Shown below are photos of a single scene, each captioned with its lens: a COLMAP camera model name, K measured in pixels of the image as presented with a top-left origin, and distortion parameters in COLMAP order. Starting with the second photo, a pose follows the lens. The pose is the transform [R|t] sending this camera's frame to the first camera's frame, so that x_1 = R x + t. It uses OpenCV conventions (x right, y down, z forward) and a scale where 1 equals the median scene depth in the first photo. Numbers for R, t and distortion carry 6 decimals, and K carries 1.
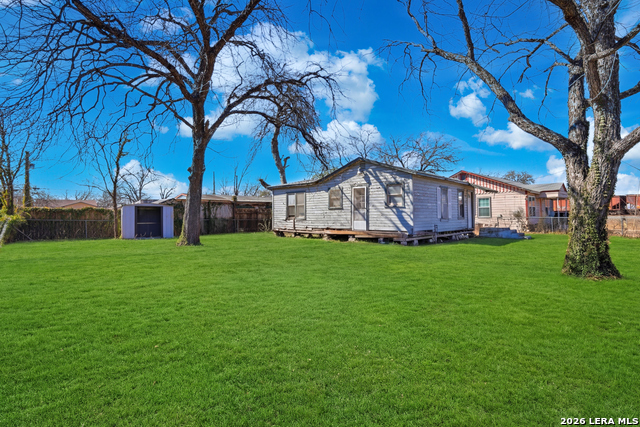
lens RADIAL K [[300.2, 0, 315.5], [0, 300.2, 213.6], [0, 0, 1]] dist [0.001181, 0.000904]
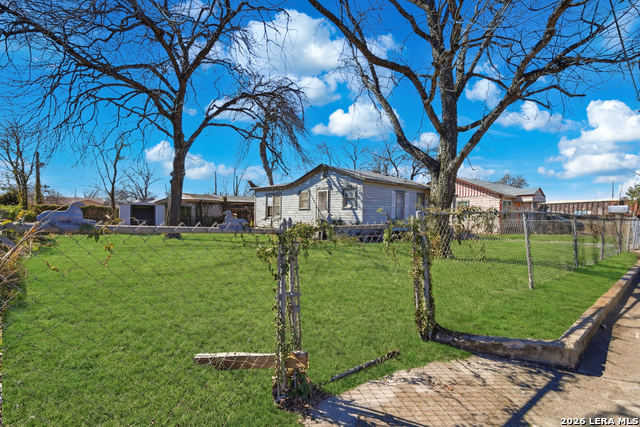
lens RADIAL K [[300.2, 0, 306.6], [0, 300.2, 227.7], [0, 0, 1]] dist [0.001181, 0.000904]
pose [[0.999182, 0.016560, -0.036890, 0.117336], [-0.014907, 0.998892, 0.044643, 0.002007], [0.037589, -0.044057, 0.998322, -0.122094]]
